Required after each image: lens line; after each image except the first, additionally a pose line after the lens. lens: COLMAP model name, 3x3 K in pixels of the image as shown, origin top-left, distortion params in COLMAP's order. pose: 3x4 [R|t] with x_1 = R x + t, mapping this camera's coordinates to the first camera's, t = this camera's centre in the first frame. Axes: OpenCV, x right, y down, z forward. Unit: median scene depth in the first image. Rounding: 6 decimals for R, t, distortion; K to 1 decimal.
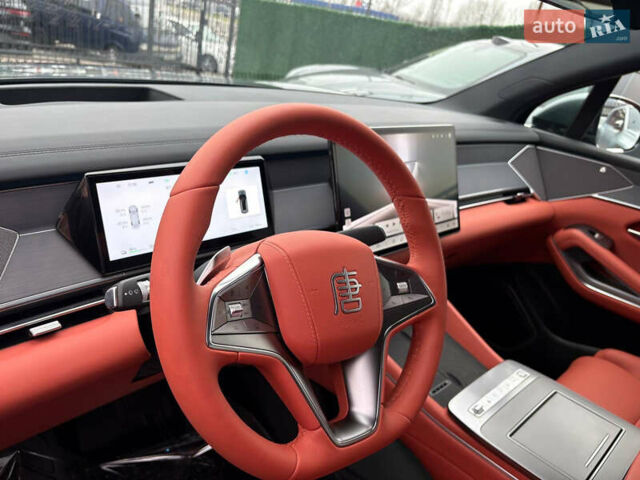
lens RADIAL K [[489.2, 0, 322.2], [0, 489.2, 238.6], [0, 0, 1]] dist [0.046823, -0.059479]
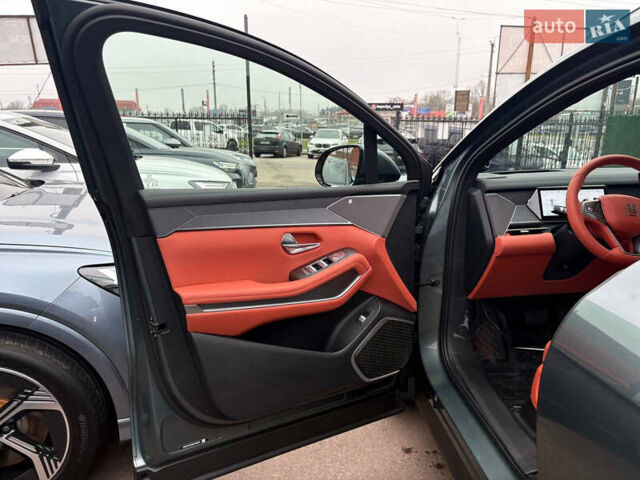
lens RADIAL K [[489.2, 0, 323.9], [0, 489.2, 242.9], [0, 0, 1]] dist [0.046823, -0.059479]
pose [[0.777726, -0.016114, -0.628396, 0.241741], [-0.129932, 0.973962, -0.185784, 0.543547], [0.615028, 0.226138, 0.755382, -1.196455]]
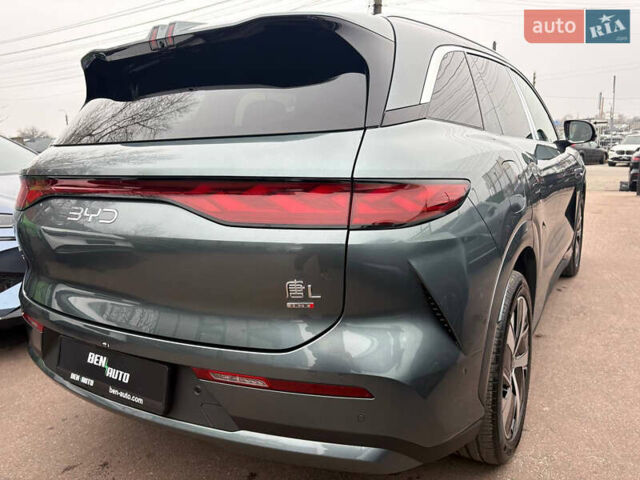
lens RADIAL K [[489.2, 0, 320.2], [0, 489.2, 238.9], [0, 0, 1]] dist [0.046823, -0.059479]
pose [[0.242883, 0.007912, -0.970023, 3.666113], [-0.316761, 0.945799, -0.071599, 1.144082], [0.916881, 0.324655, 0.232224, -0.704925]]
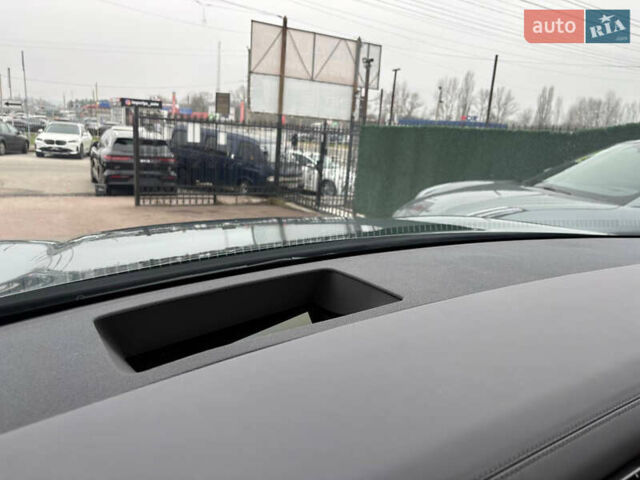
lens RADIAL K [[489.2, 0, 324.0], [0, 489.2, 231.8], [0, 0, 1]] dist [0.046823, -0.059479]
pose [[0.973669, -0.068799, -0.217337, -0.237462], [0.015876, 0.971522, -0.236417, -0.210159], [0.227413, 0.226741, 0.947033, 0.352400]]
